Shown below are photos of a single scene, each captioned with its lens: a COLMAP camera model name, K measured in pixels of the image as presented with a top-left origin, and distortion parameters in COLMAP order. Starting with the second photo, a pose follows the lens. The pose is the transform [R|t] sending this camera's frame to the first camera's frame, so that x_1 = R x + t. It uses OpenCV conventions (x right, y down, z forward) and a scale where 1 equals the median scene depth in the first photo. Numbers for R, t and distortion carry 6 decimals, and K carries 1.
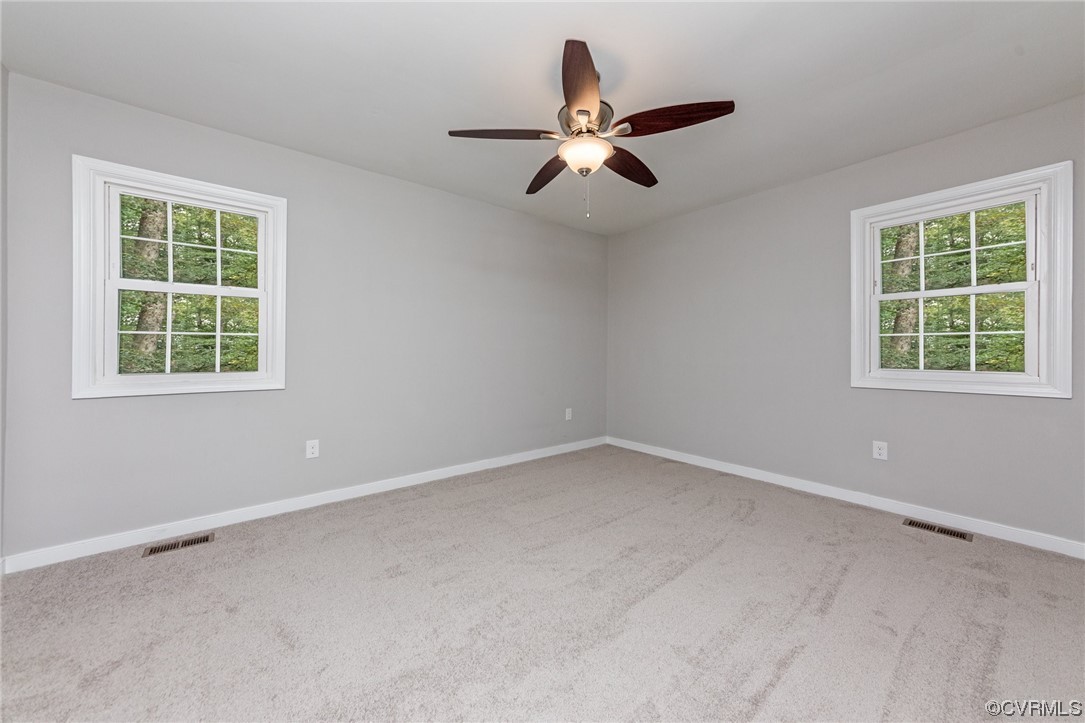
lens RADIAL K [[386.5, 0, 537.7], [0, 386.5, 356.6], [0, 0, 1]] dist [0.009232, 0.000555]
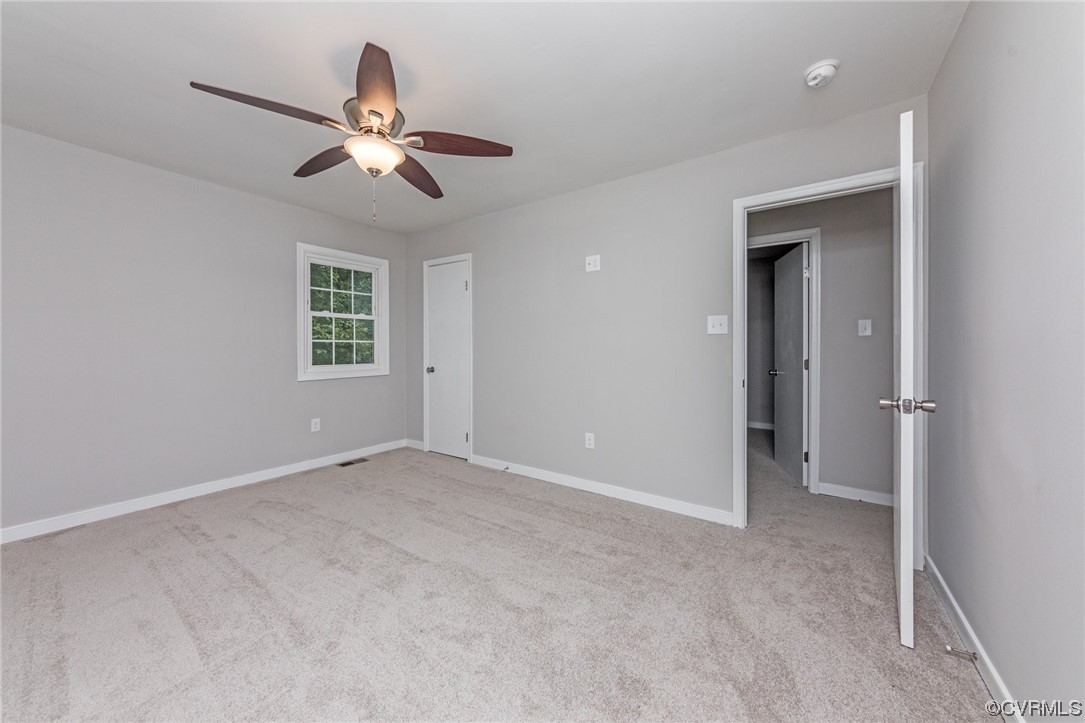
lens RADIAL K [[386.5, 0, 538.0], [0, 386.5, 358.8], [0, 0, 1]] dist [0.009232, 0.000555]
pose [[-0.287809, -0.012846, 0.957602, -0.742281], [0.011188, 0.999797, 0.016775, -0.006931], [-0.957623, 0.015542, -0.287607, 0.733976]]
